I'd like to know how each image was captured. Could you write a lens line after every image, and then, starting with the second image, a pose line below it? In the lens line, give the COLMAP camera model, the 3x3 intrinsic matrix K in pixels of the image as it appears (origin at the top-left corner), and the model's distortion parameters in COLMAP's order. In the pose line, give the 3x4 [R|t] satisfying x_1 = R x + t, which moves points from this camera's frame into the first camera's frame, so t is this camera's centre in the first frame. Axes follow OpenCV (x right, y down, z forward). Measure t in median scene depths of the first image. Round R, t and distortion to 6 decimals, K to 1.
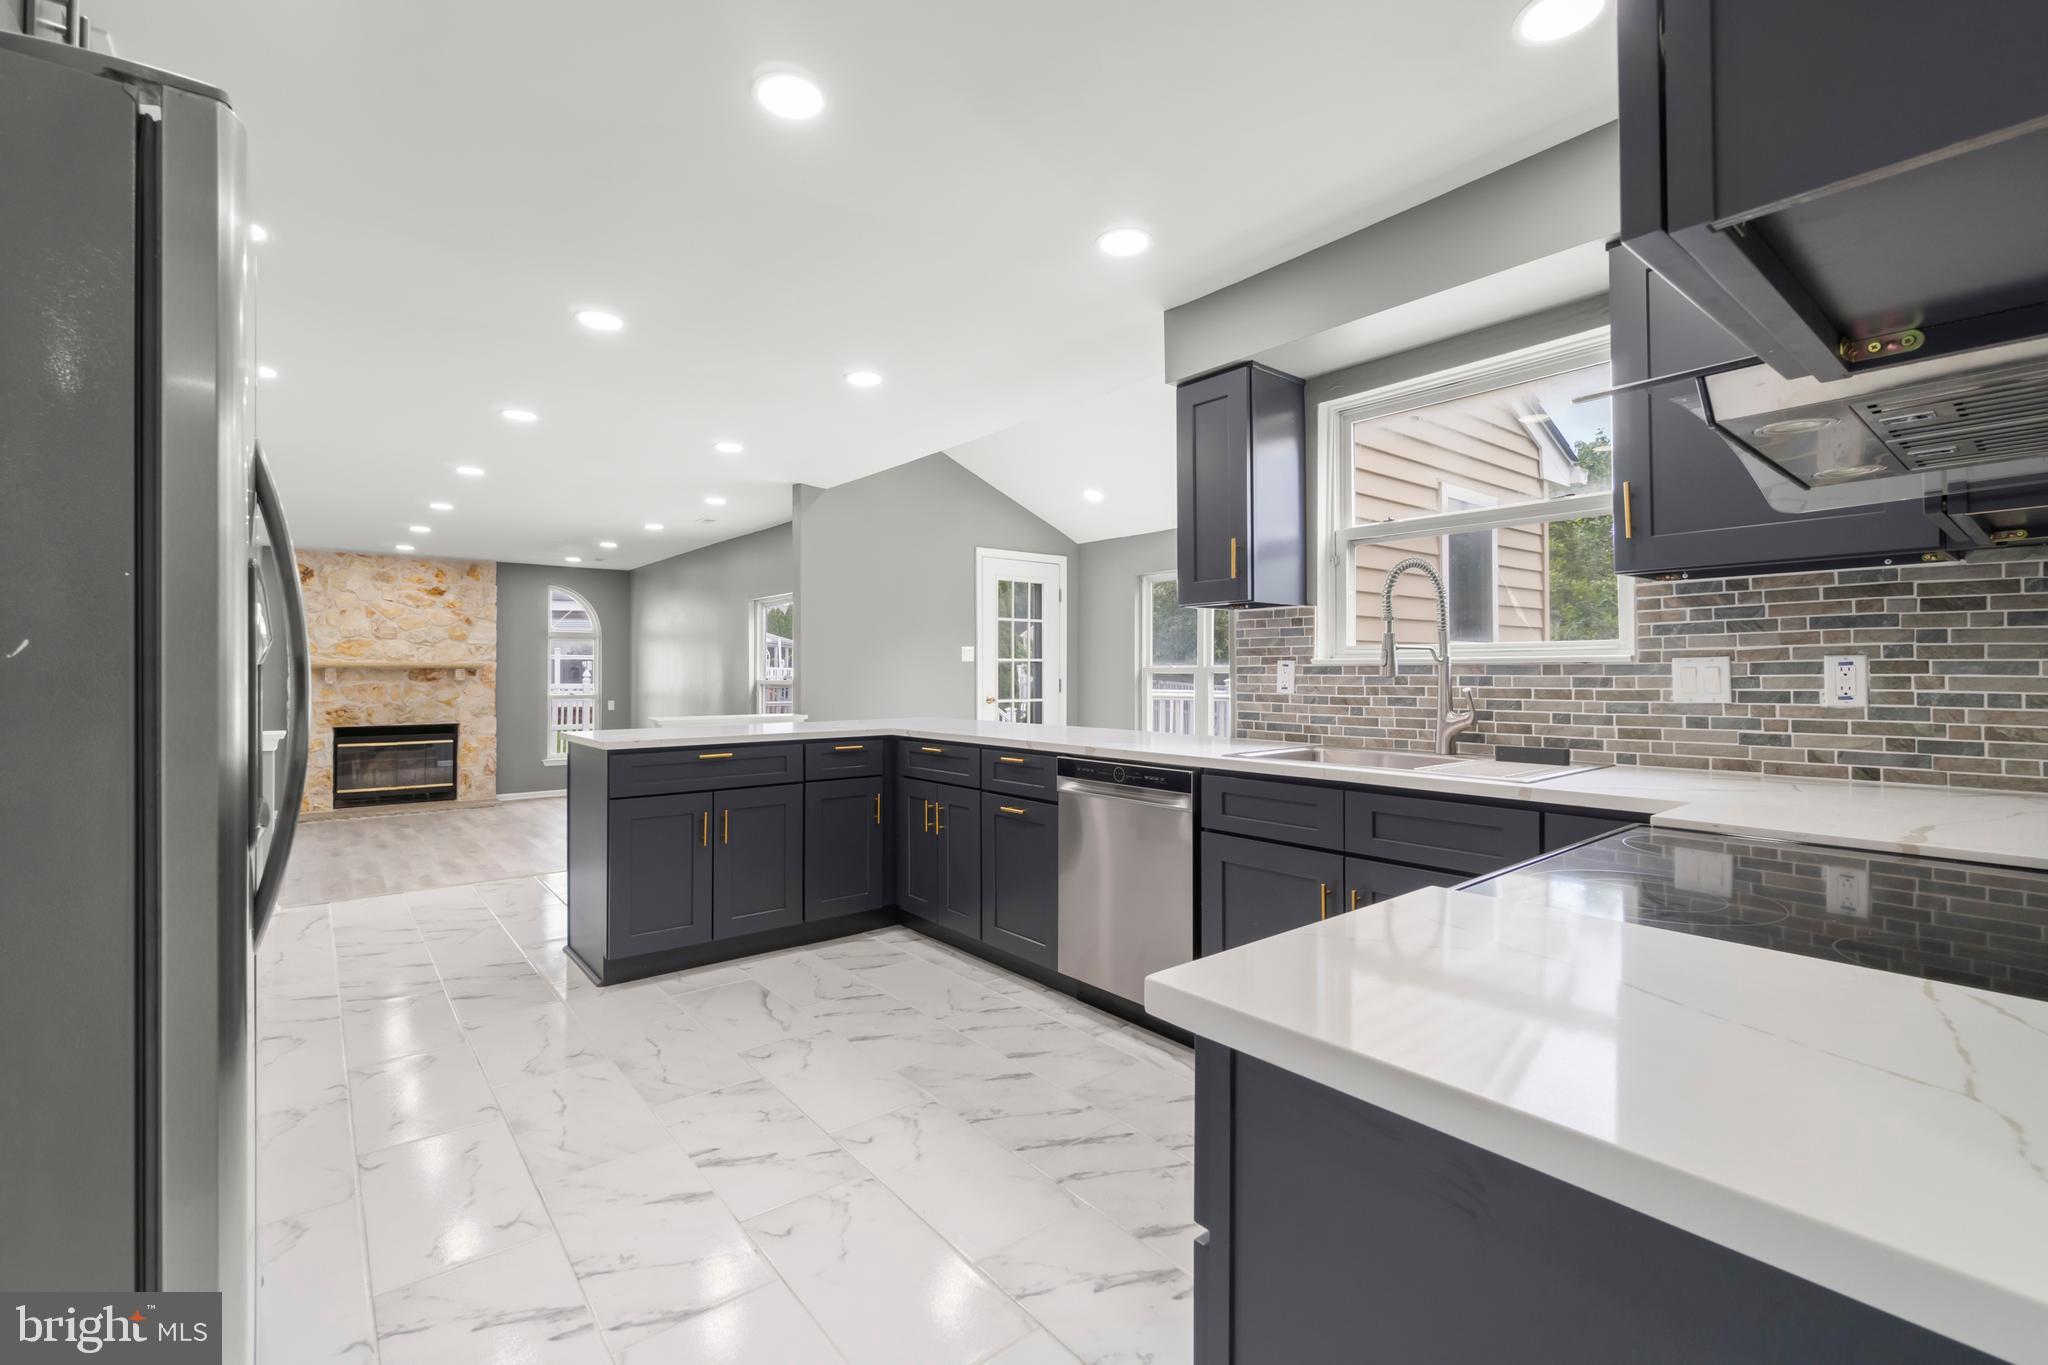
lens RADIAL K [[883.1, 0, 1012.6], [0, 883.1, 663.8], [0, 0, 1]] dist [-0.008740, 0.002111]
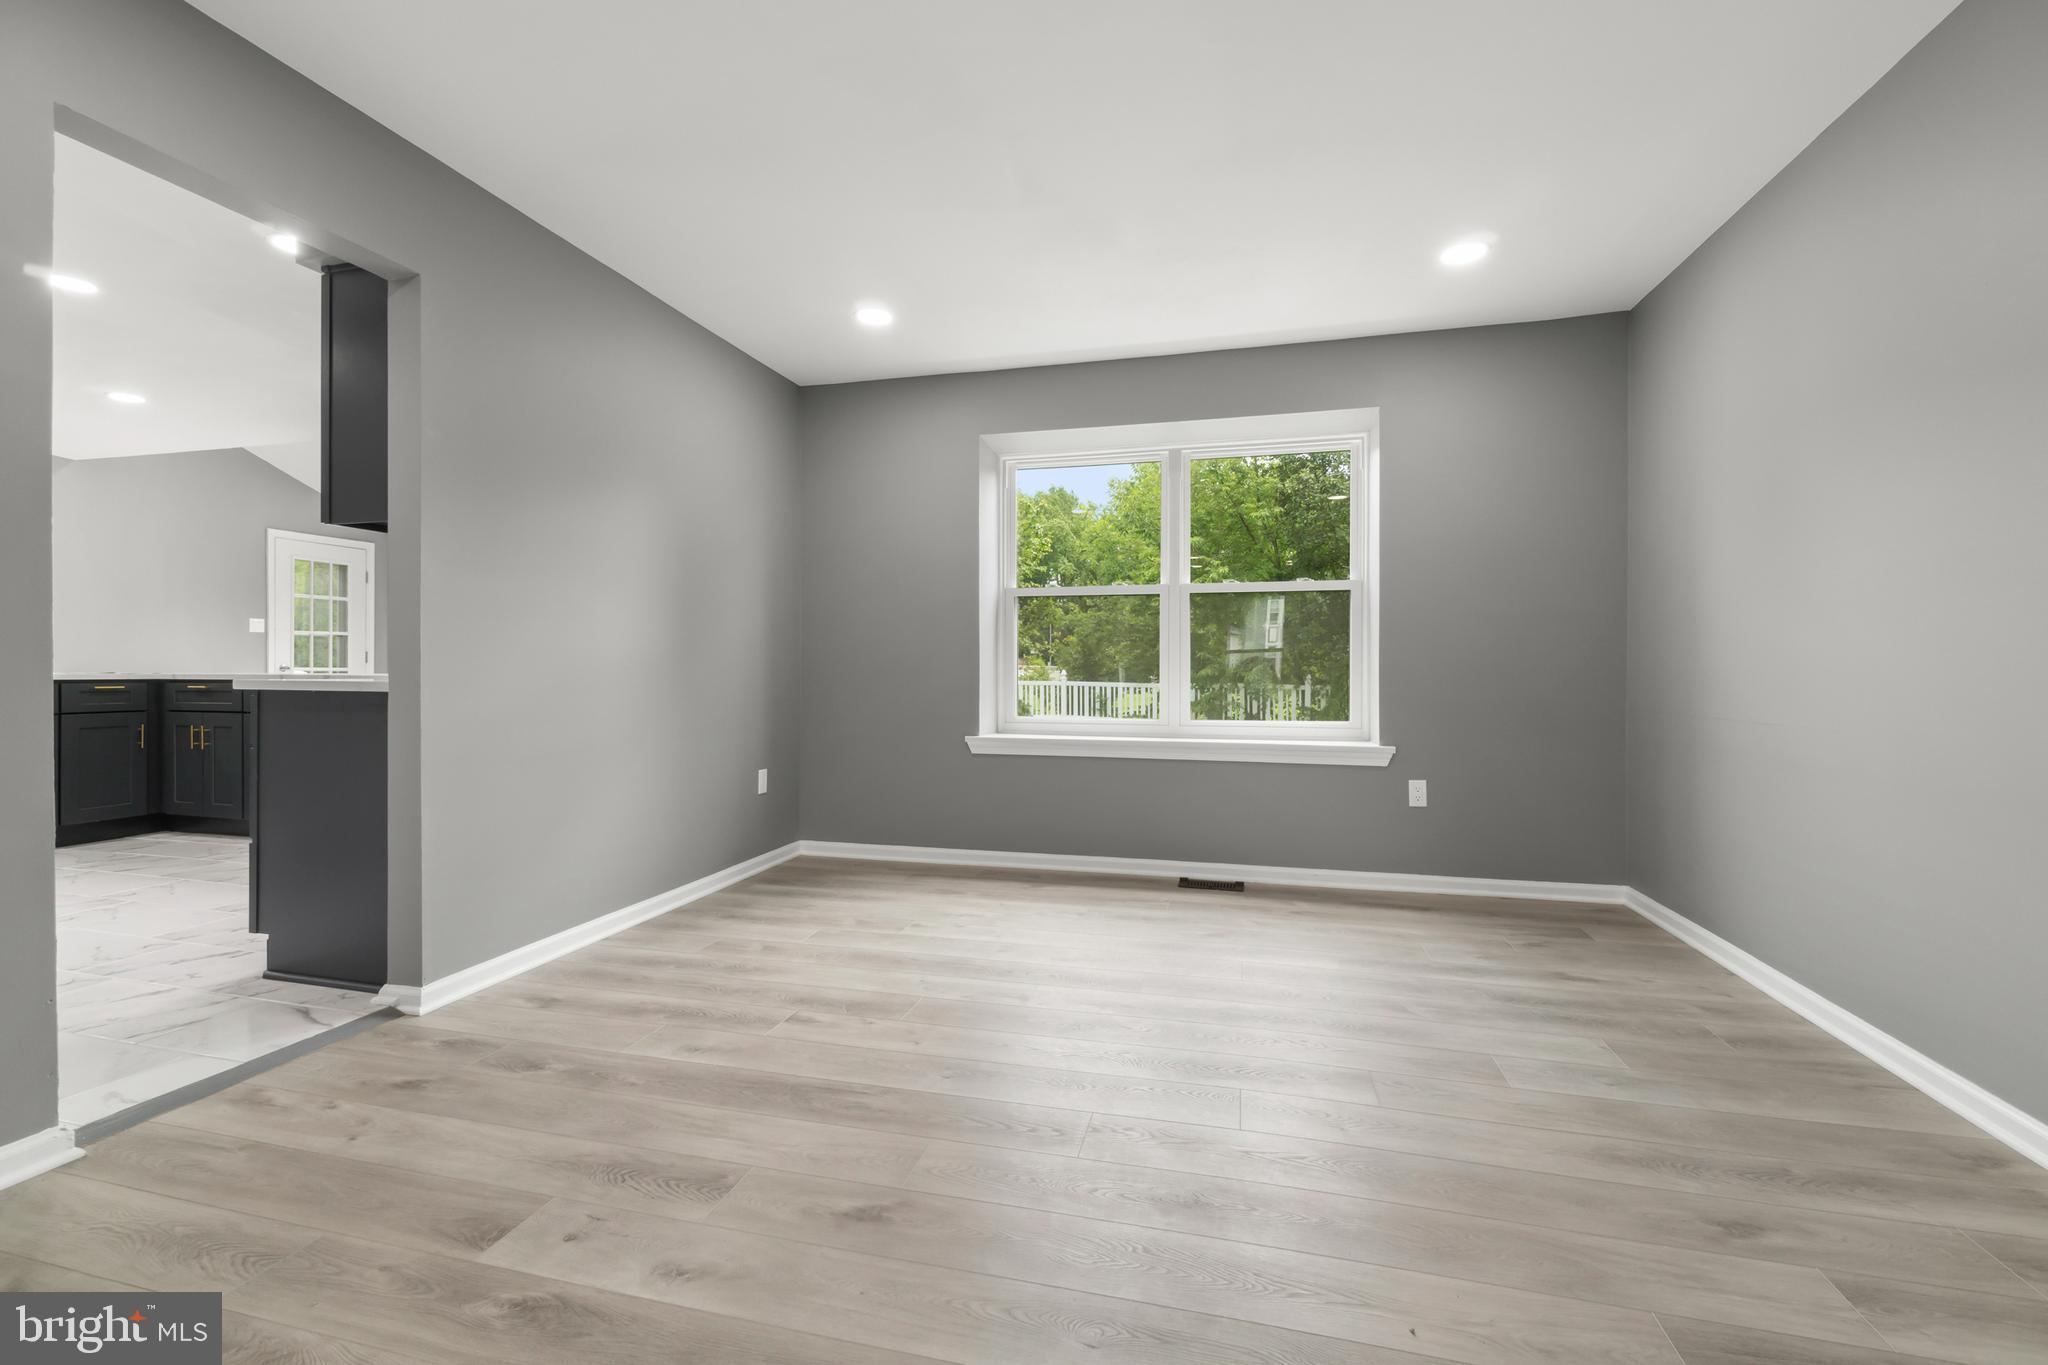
lens RADIAL K [[883.1, 0, 1020.2], [0, 883.1, 673.7], [0, 0, 1]] dist [-0.008740, 0.002111]
pose [[0.806703, 0.002912, 0.590950, 0.066254], [-0.011401, 0.999878, 0.010636, 0.024794], [-0.590847, -0.015317, 0.806638, -0.418848]]
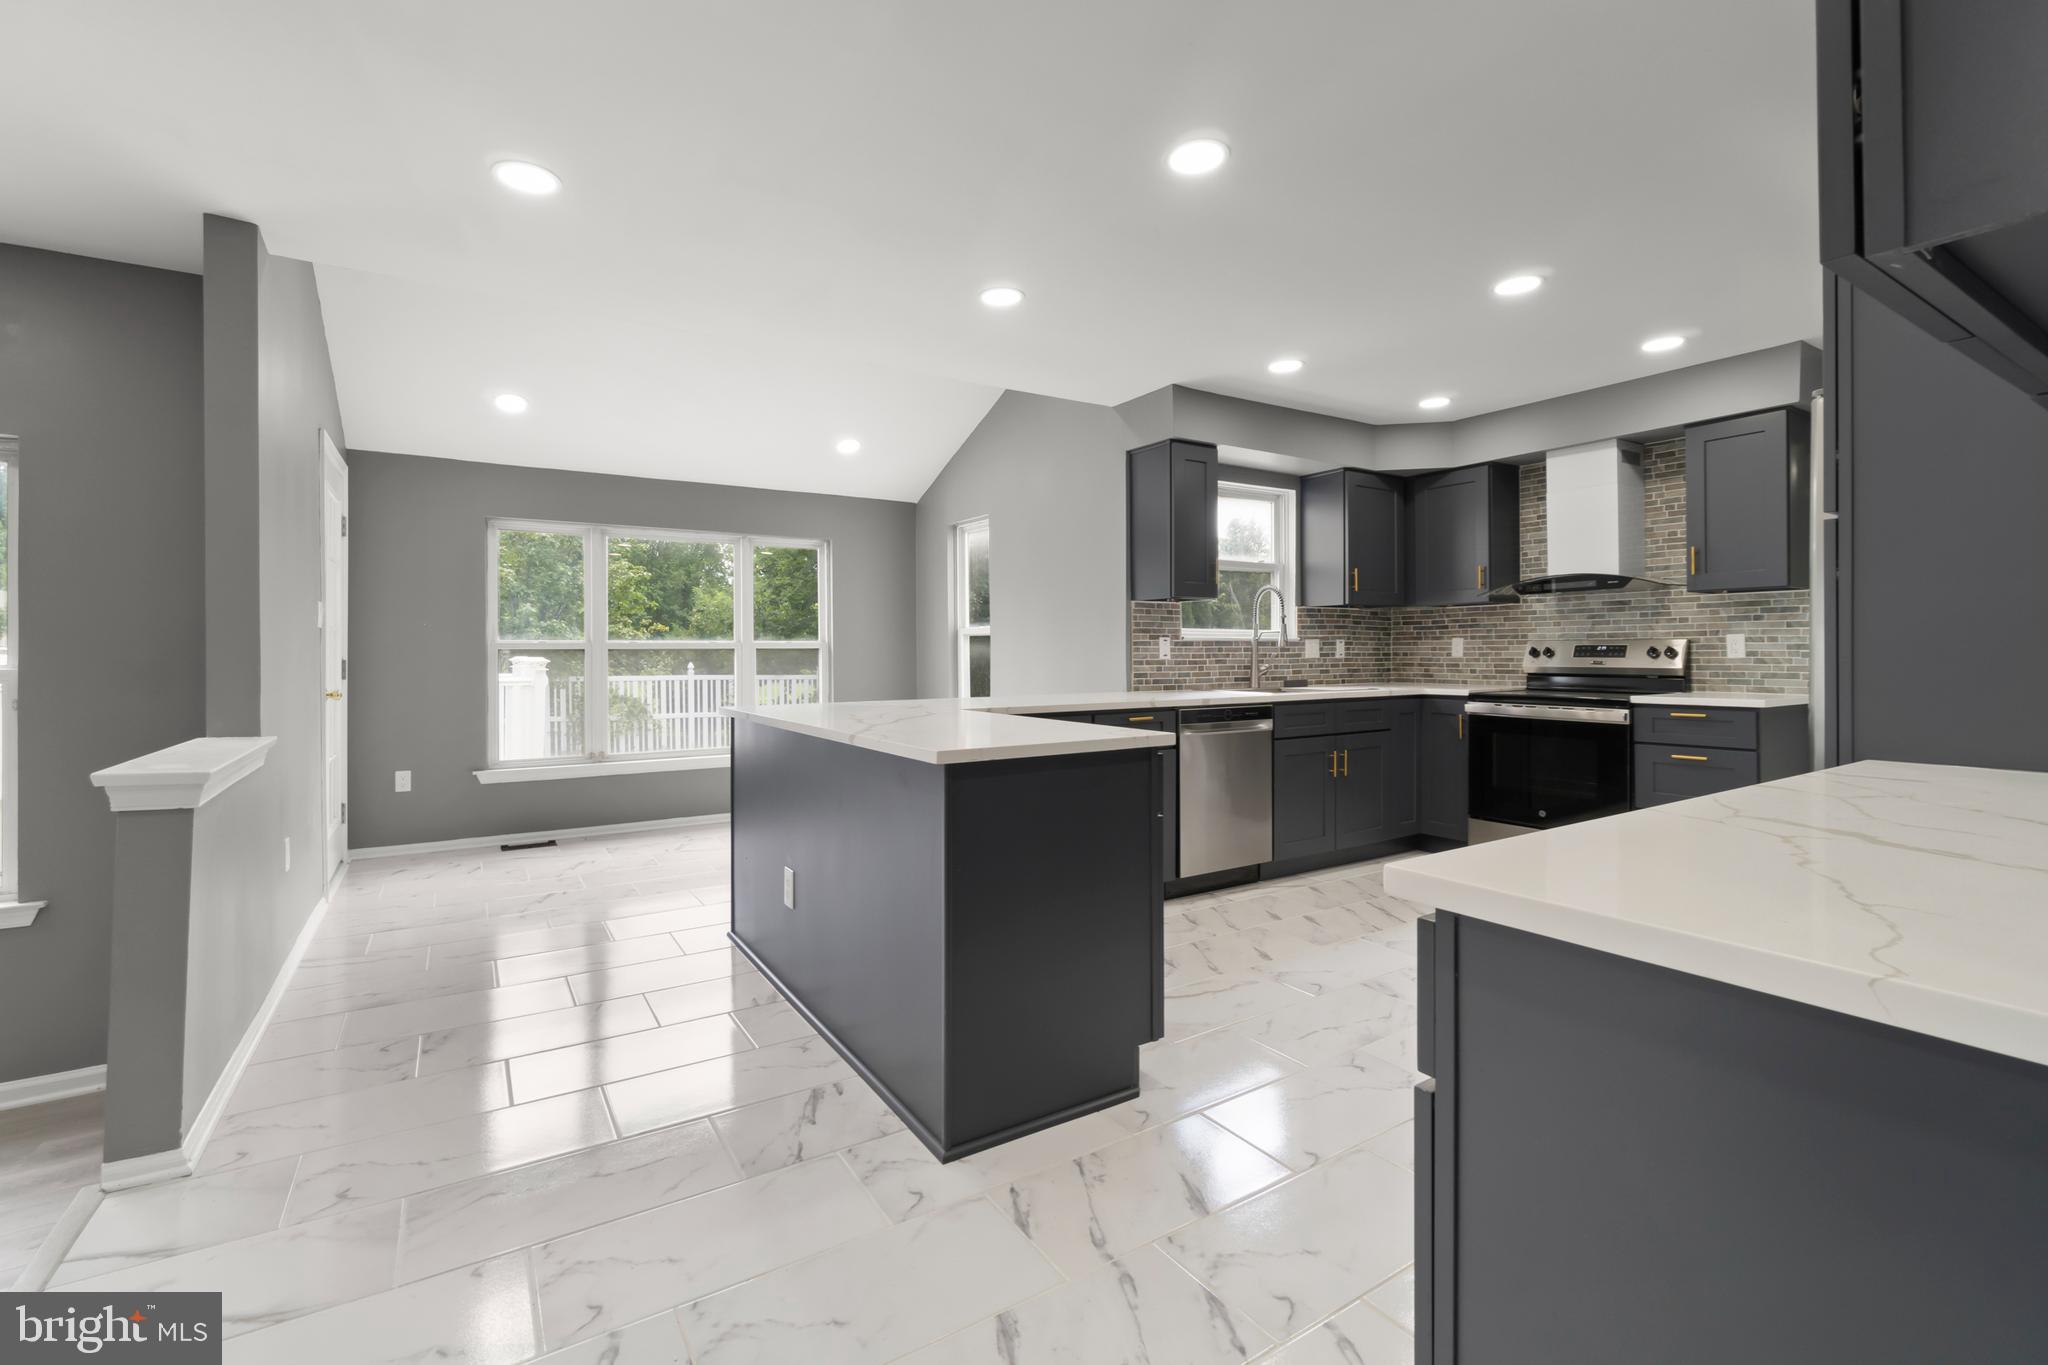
lens RADIAL K [[883.1, 0, 1021.0], [0, 883.1, 655.2], [0, 0, 1]] dist [-0.008740, 0.002111]
pose [[0.113661, -0.001571, 0.993518, -0.534737], [-0.004625, 0.999987, 0.002110, 0.010866], [-0.993509, -0.004835, 0.113652, 0.467641]]
